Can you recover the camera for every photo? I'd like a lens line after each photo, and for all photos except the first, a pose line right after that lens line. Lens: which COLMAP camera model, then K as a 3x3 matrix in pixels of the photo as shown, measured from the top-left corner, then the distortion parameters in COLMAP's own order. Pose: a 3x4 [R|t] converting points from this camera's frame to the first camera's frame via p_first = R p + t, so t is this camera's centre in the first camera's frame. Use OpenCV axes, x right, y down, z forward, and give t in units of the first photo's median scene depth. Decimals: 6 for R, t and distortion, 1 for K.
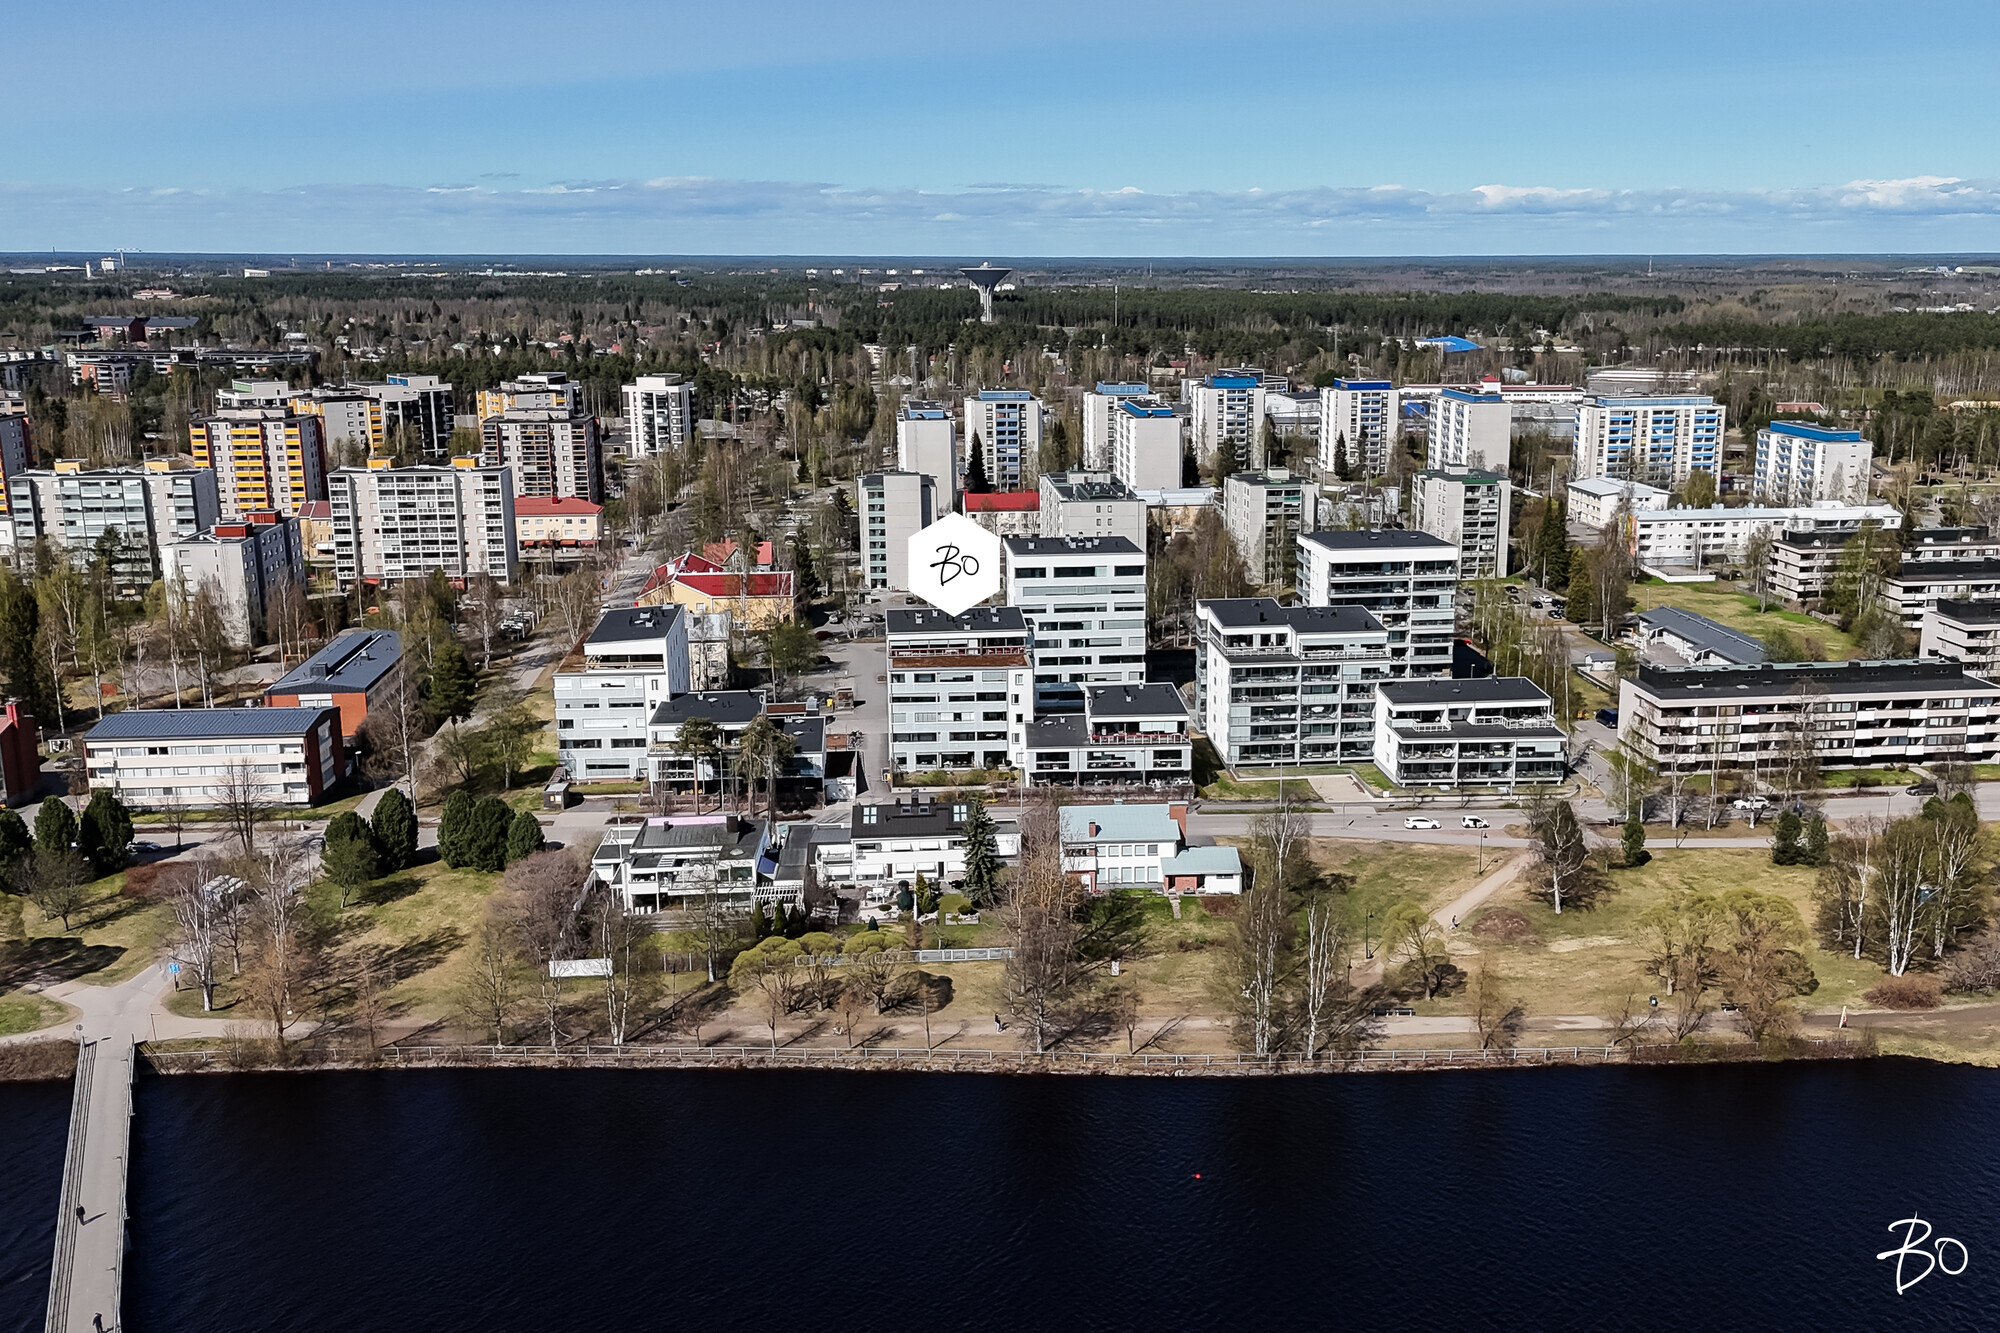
lens RADIAL K [[1827.0, 0, 1000.0], [0, 1827.0, 666.5], [0, 0, 1]] dist [0.091632, -0.023674]
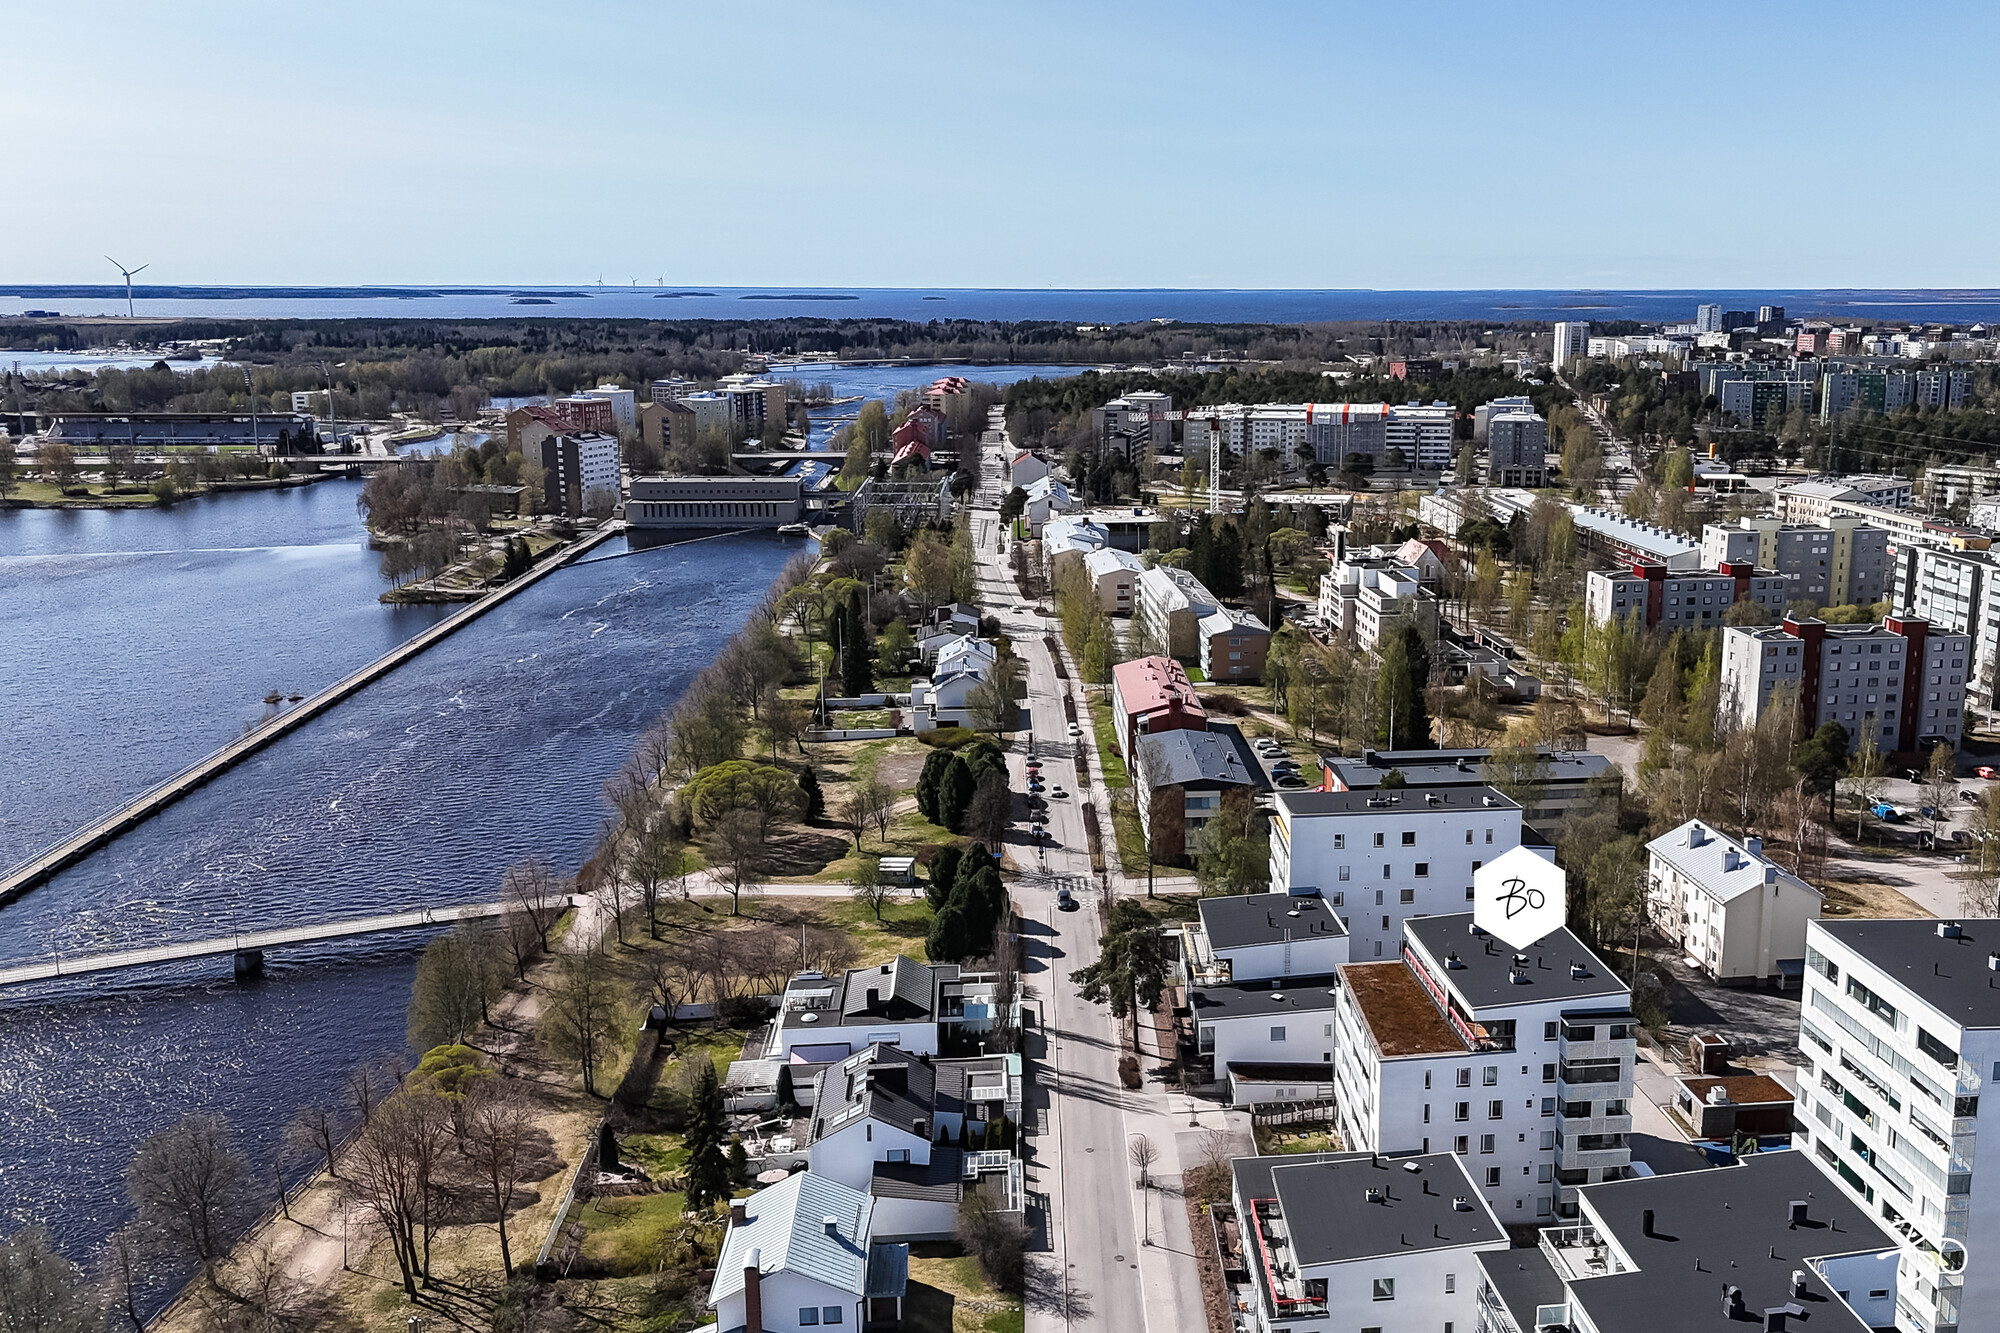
lens RADIAL K [[1690.2, 0, 1043.6], [0, 1690.2, 668.2], [0, 0, 1]] dist [0.125028, -0.187340]
pose [[0.047893, 0.216554, -0.975095, 0.474385], [-0.224374, 0.953599, 0.200760, -0.186709], [0.973326, 0.209171, 0.094259, 0.791572]]
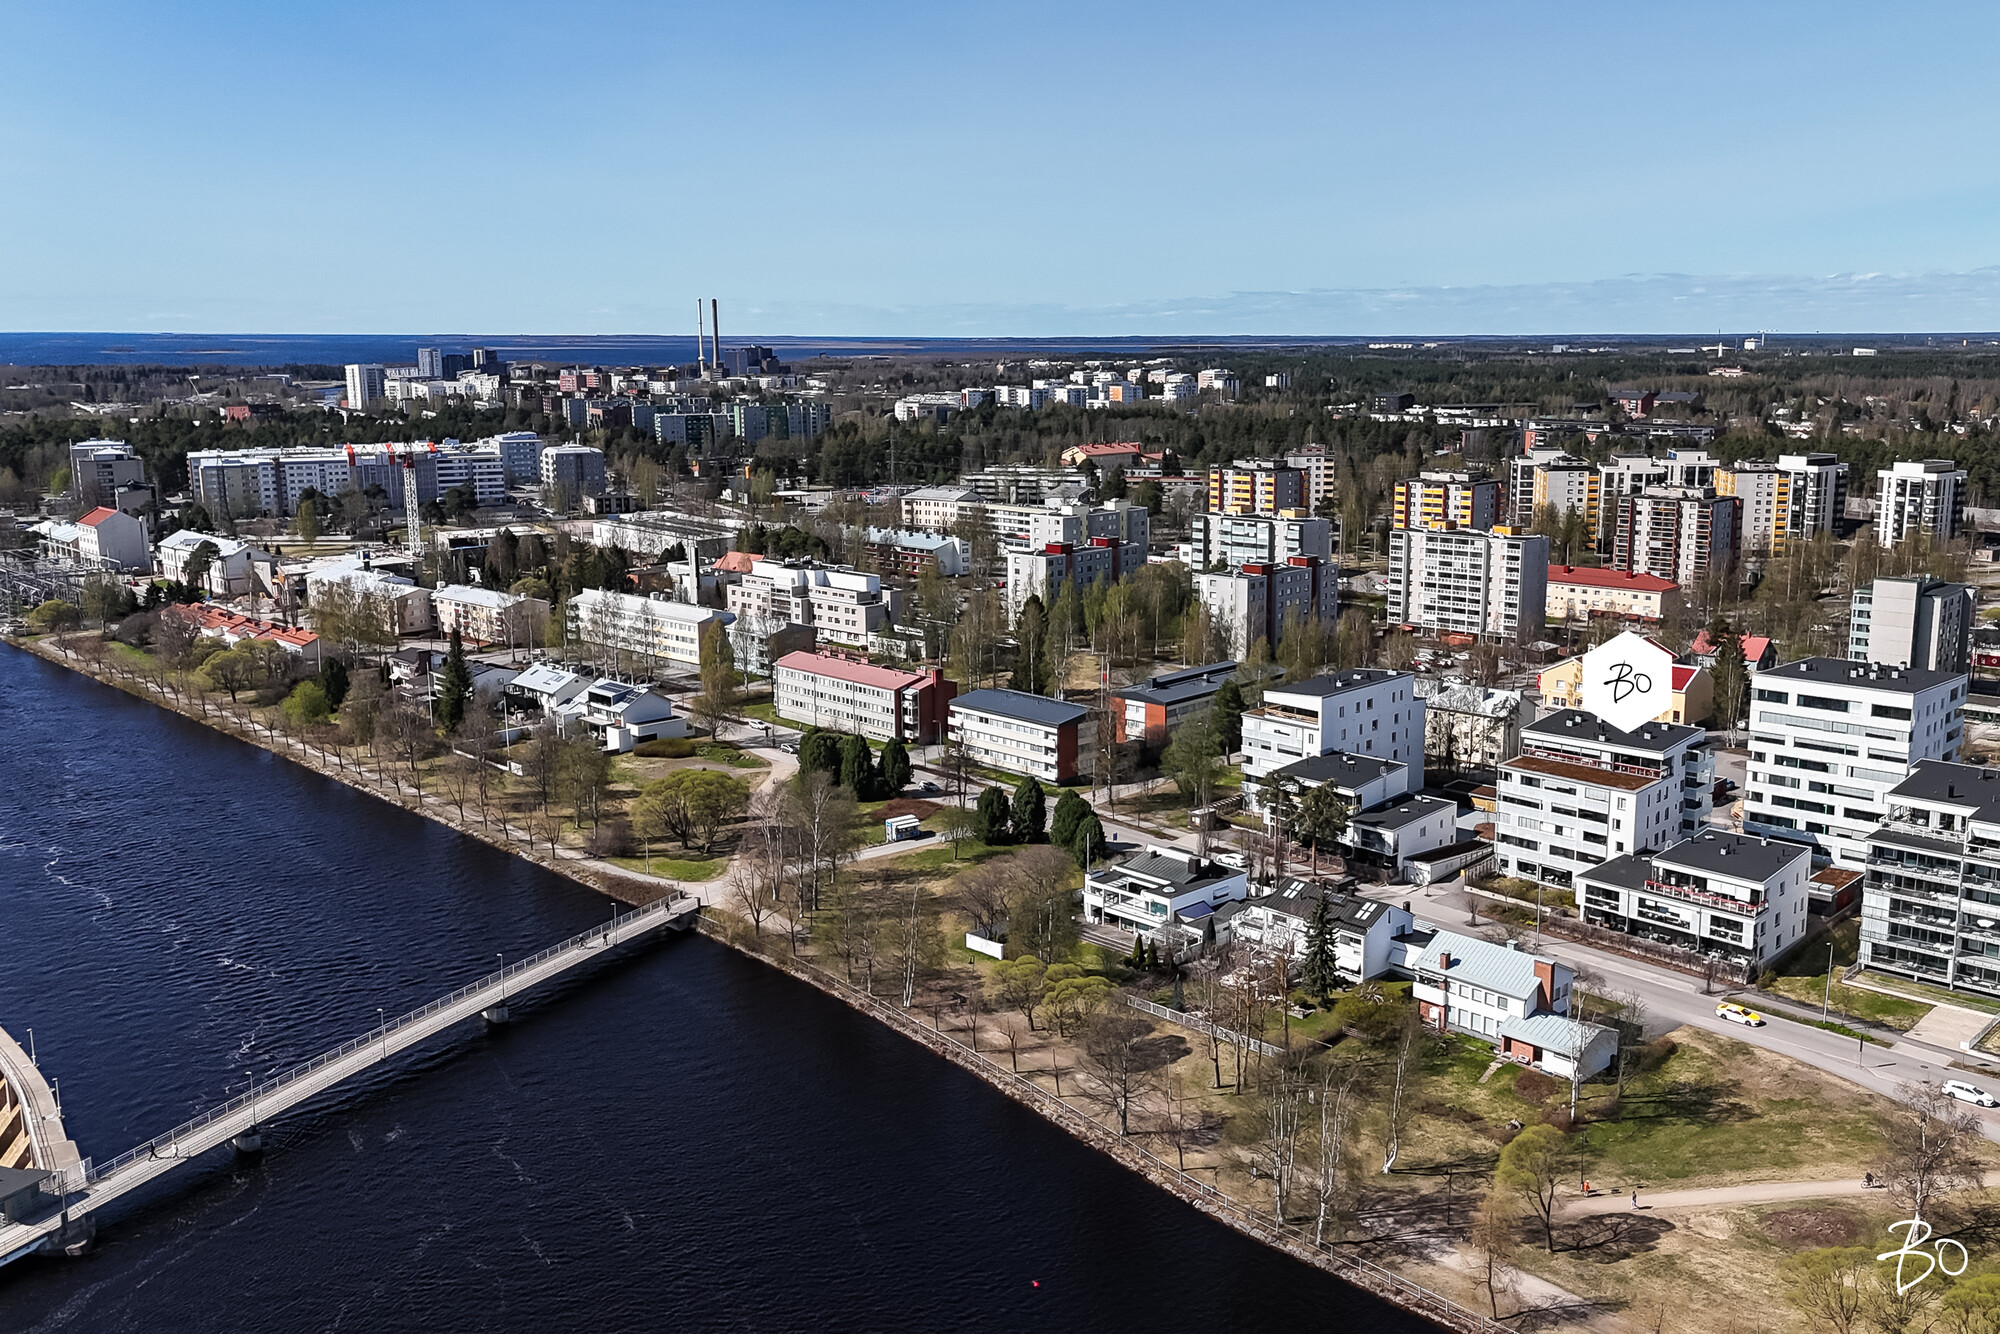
lens RADIAL K [[1690.2, 0, 1043.6], [0, 1690.2, 668.7], [0, 0, 1]] dist [0.125028, -0.187340]
pose [[0.660345, 0.144147, -0.736998, 0.417576], [-0.164285, 0.985362, 0.045525, -0.048039], [0.732772, 0.091016, 0.674360, 0.211092]]
